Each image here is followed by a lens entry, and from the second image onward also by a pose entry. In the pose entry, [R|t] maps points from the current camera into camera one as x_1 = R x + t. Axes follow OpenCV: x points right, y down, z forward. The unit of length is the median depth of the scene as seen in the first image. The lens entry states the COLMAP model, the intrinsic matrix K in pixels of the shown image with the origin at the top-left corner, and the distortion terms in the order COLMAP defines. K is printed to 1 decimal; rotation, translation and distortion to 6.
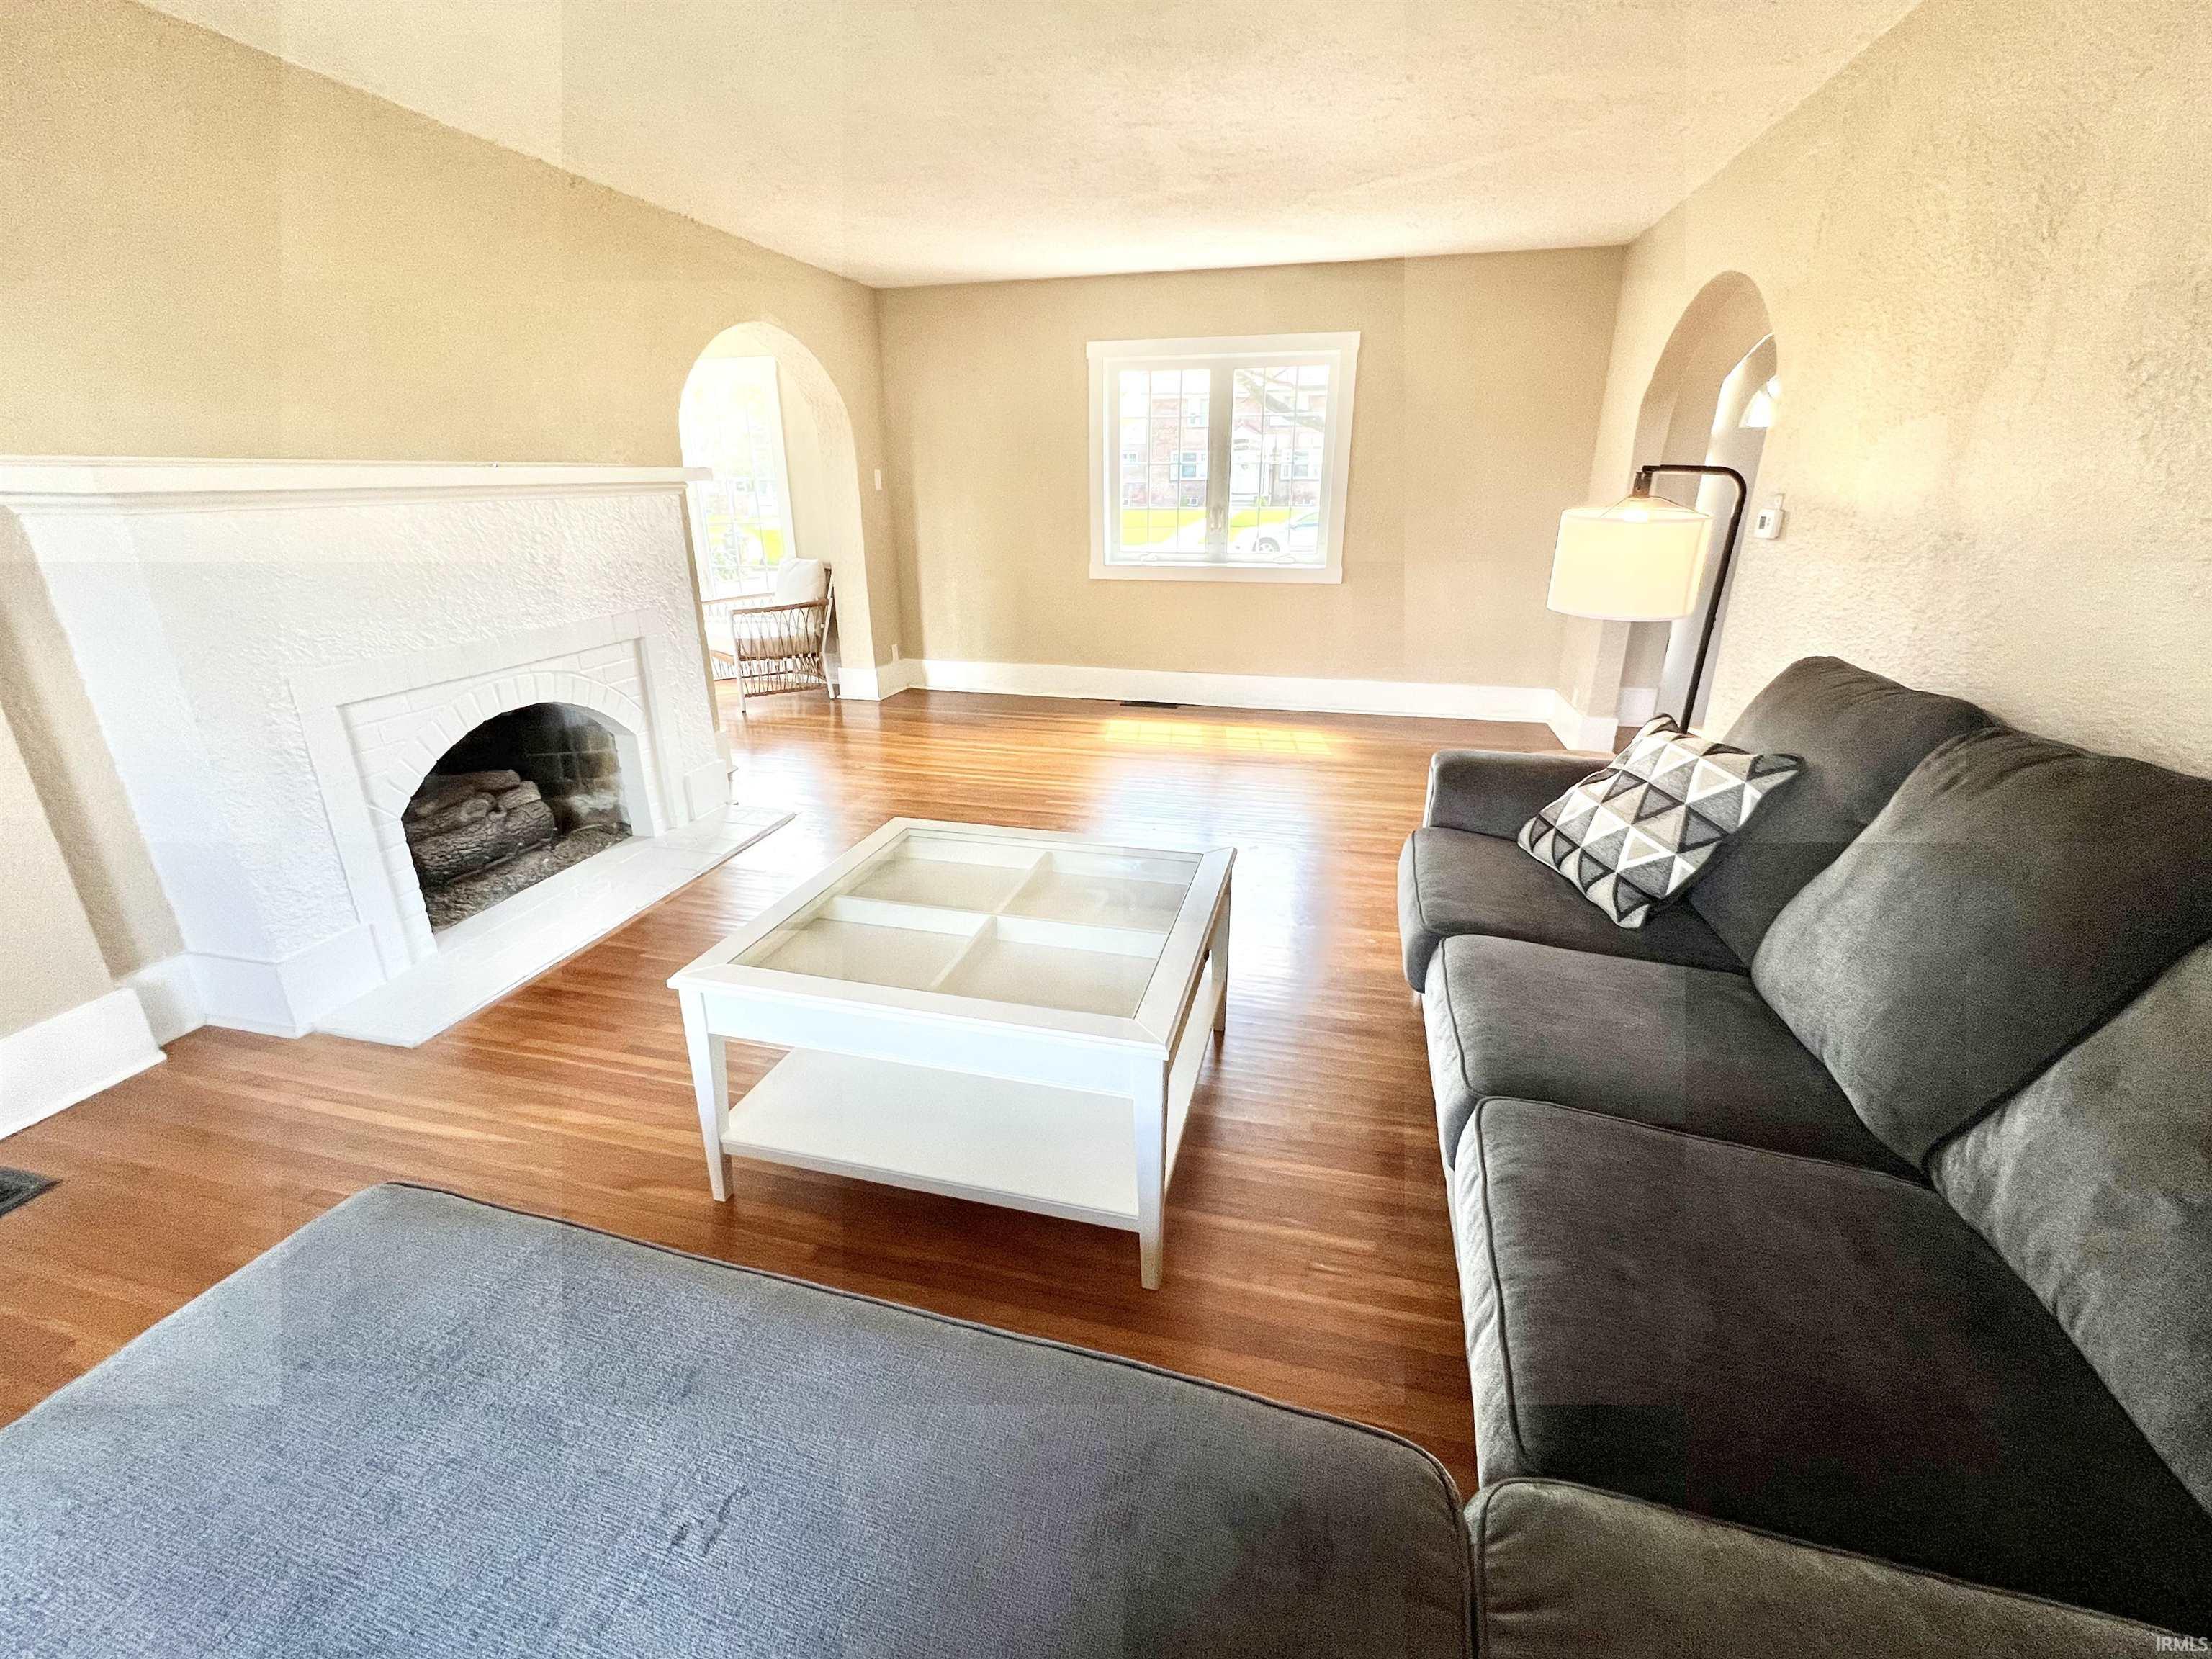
lens RADIAL K [[972.1, 0, 1097.8], [0, 972.1, 837.3], [0, 0, 1]] dist [-0.001727, -0.000541]
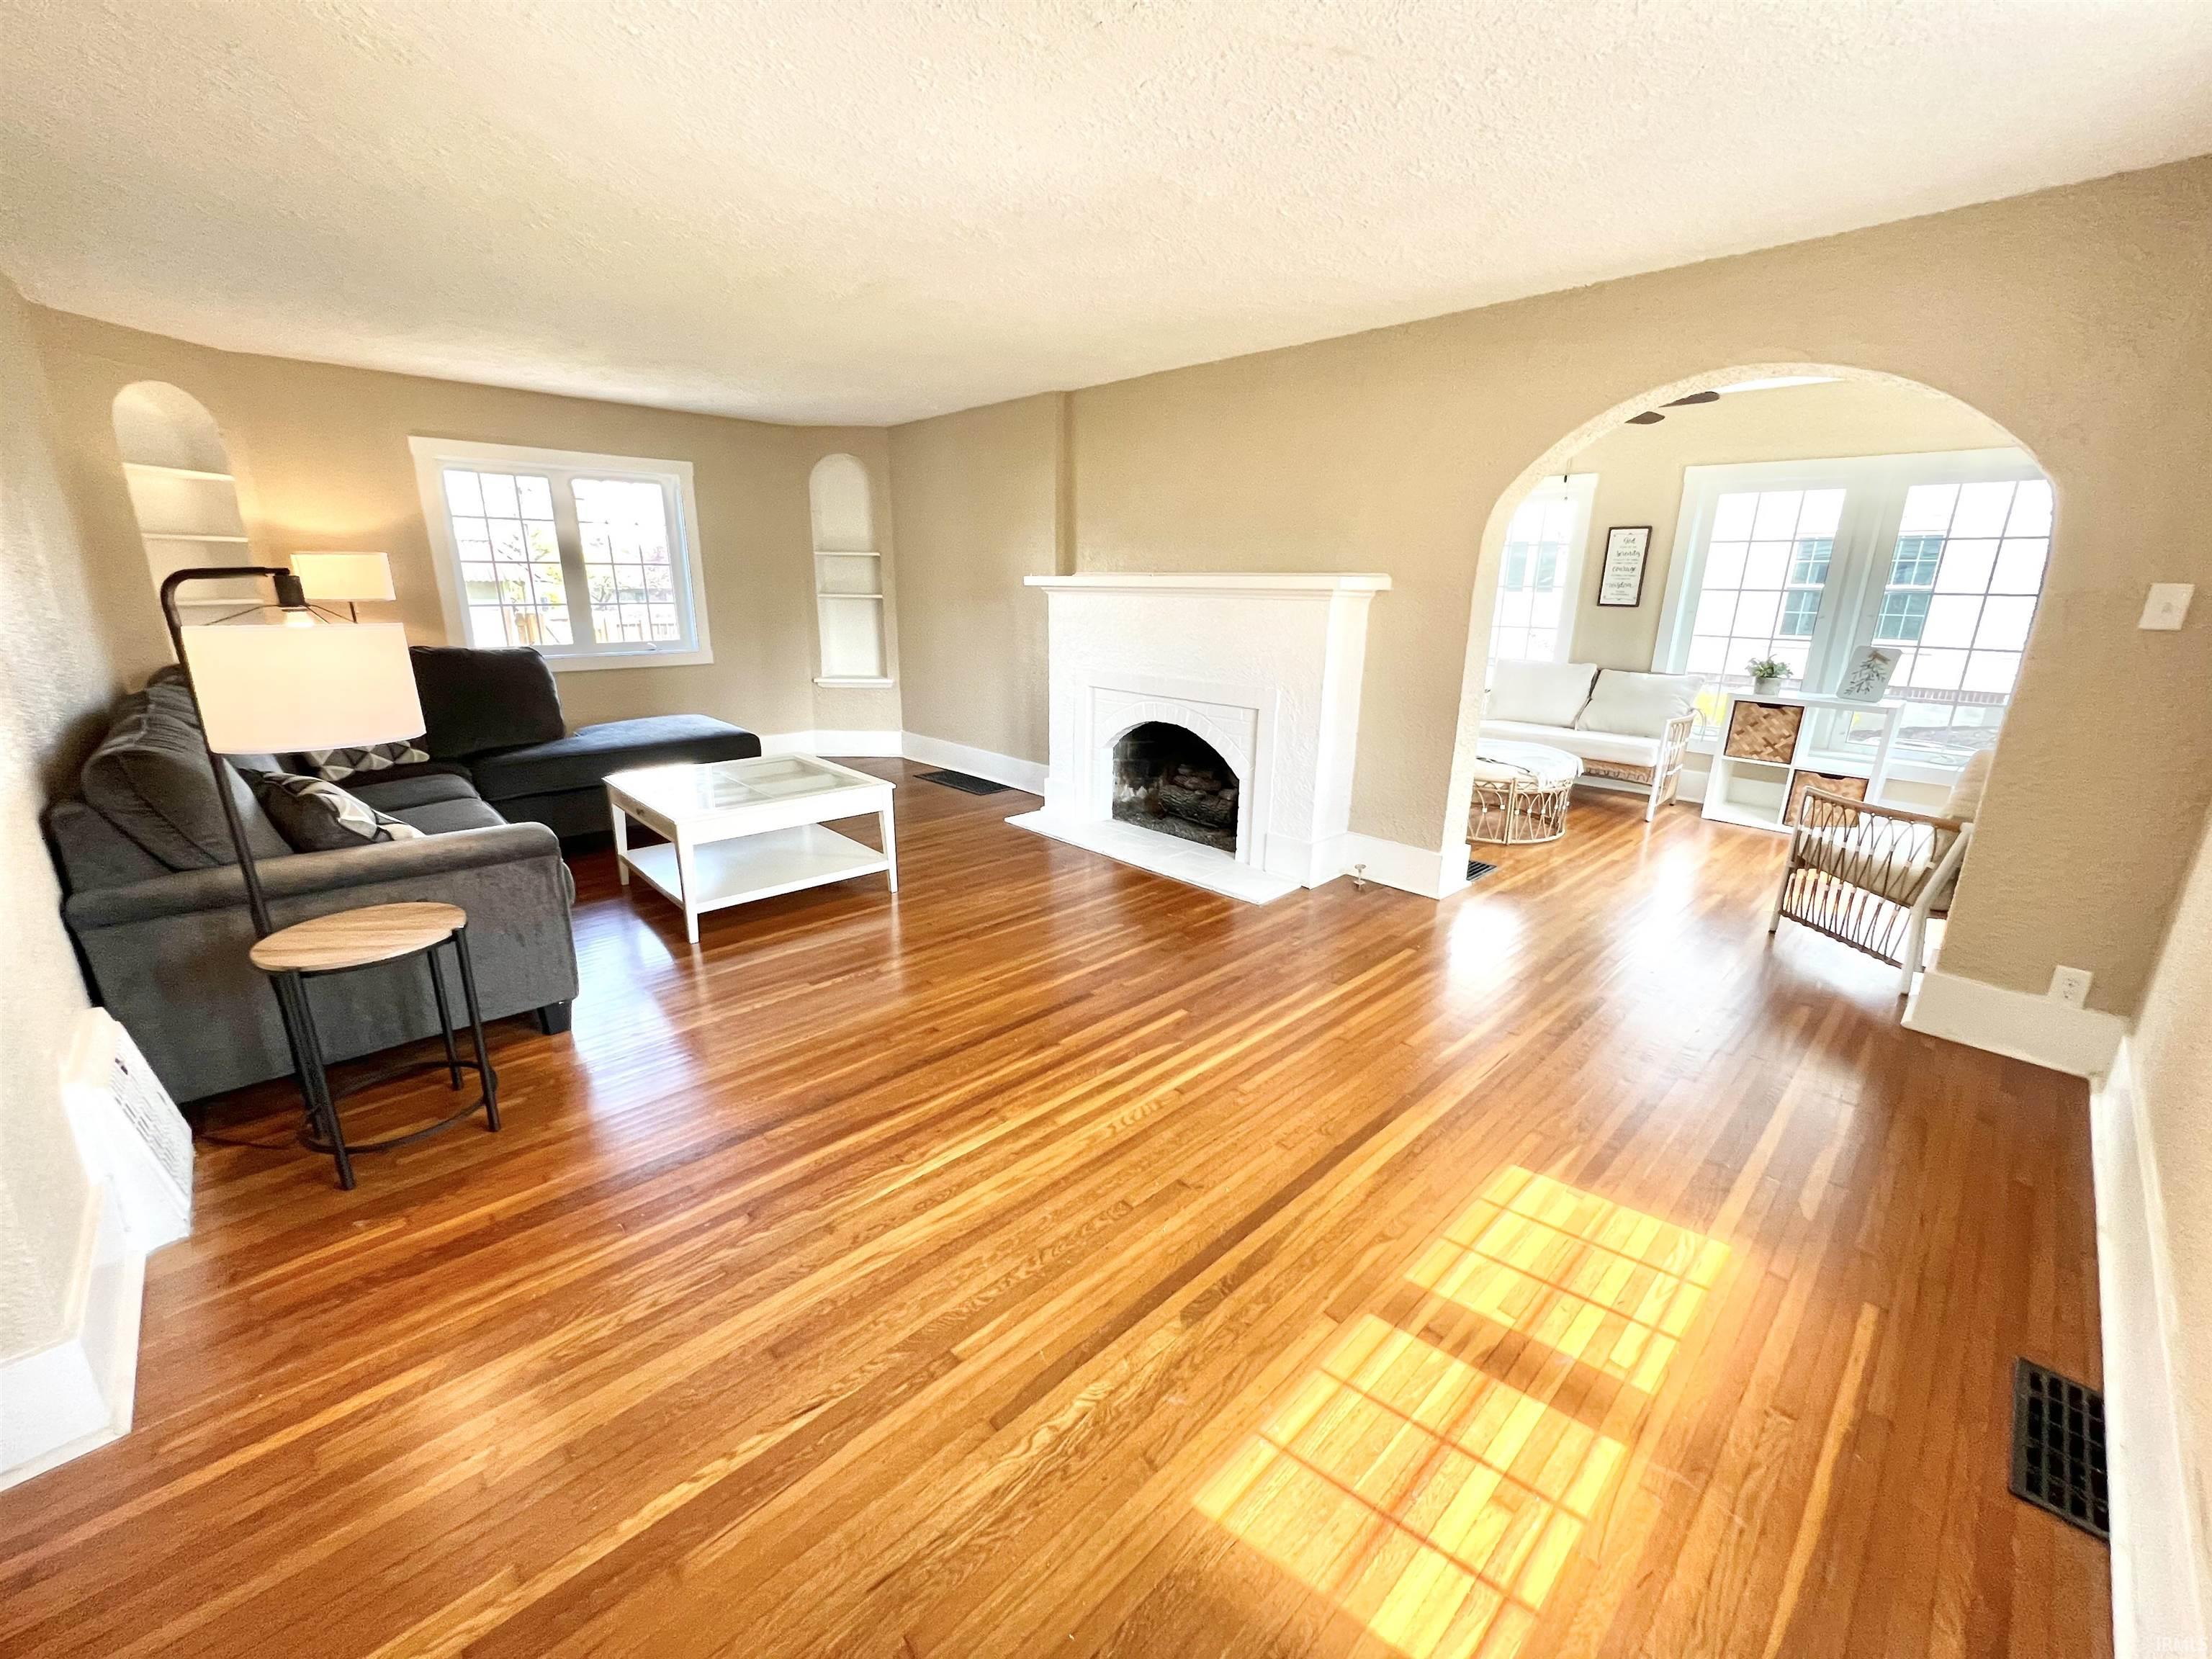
lens RADIAL K [[879.5, 0, 1105.1], [0, 879.5, 828.3], [0, 0, 1]] dist [-0.002299, 0.000804]
pose [[-0.529748, 0.223283, -0.818237, 0.899676], [-0.309839, 0.847104, 0.431758, -0.766855], [0.789536, 0.482244, -0.379570, 2.055291]]
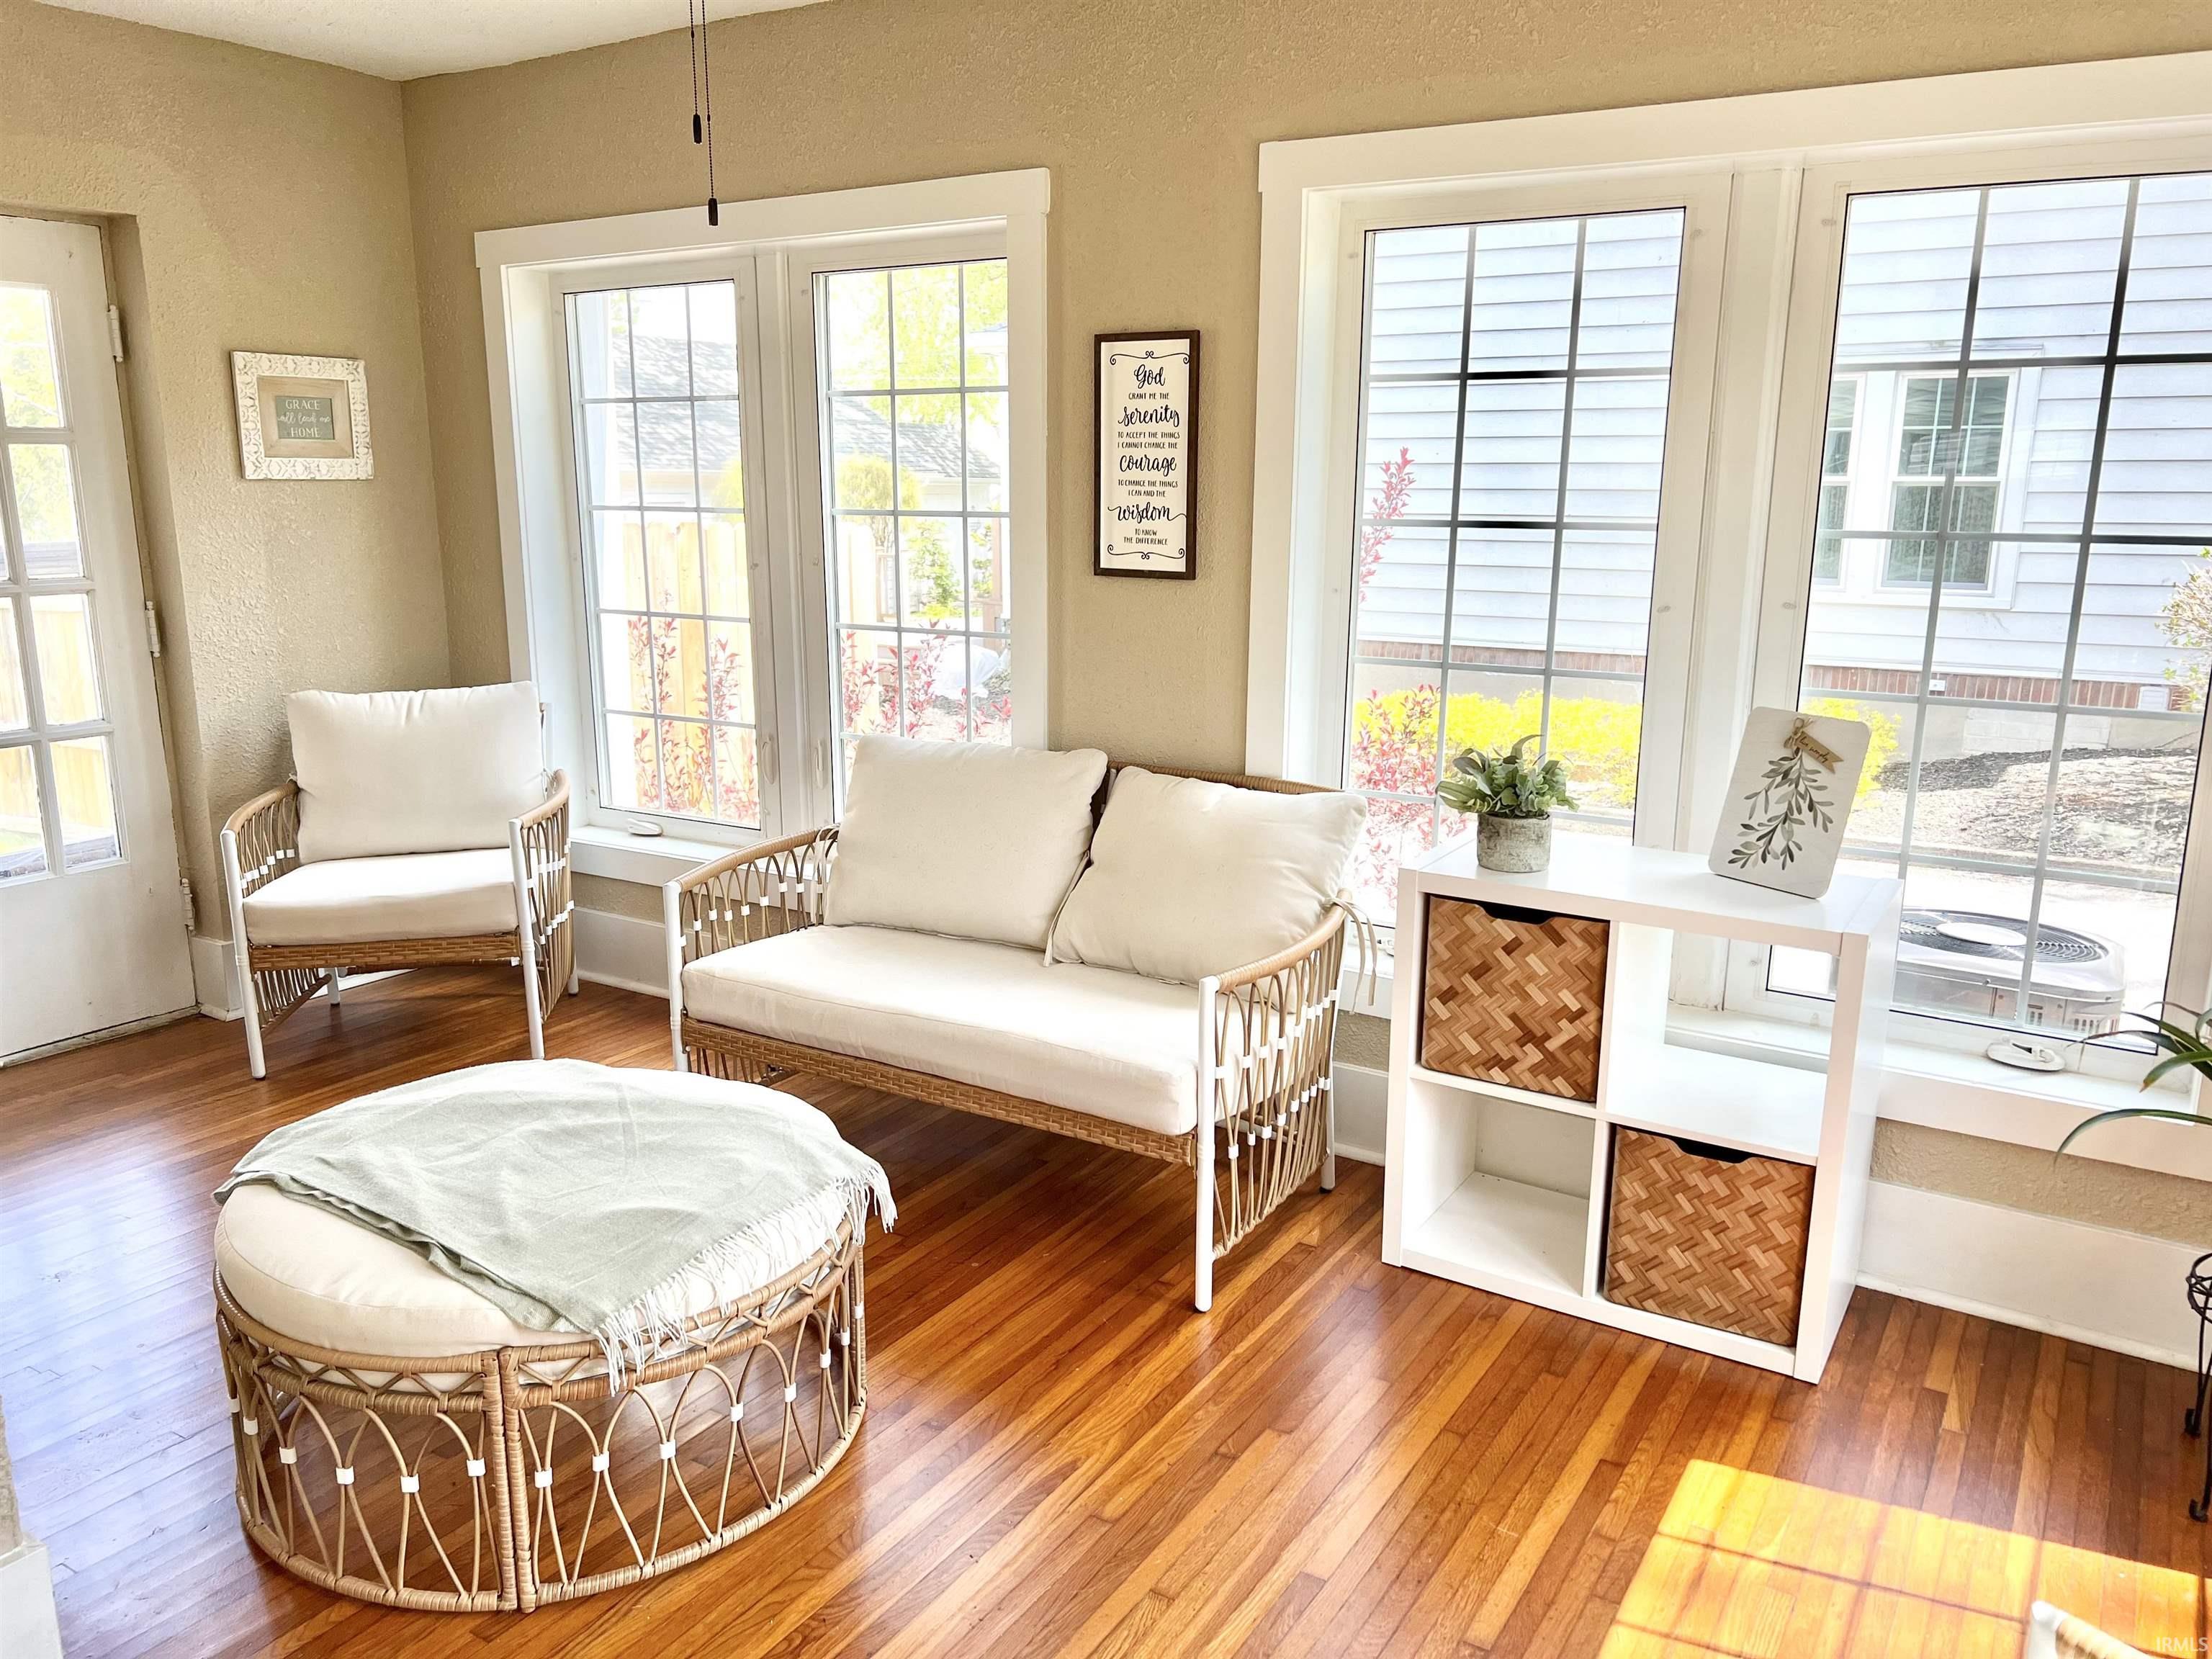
lens RADIAL K [[1647.8, 0, 1107.5], [0, 1647.8, 837.9], [0, 0, 1]] dist [0.052869, -0.046278]
pose [[-0.305471, 0.202354, -0.930452, -0.536735], [-0.339986, 0.889570, 0.305082, -0.910458], [0.889436, 0.409534, -0.202940, 2.327731]]
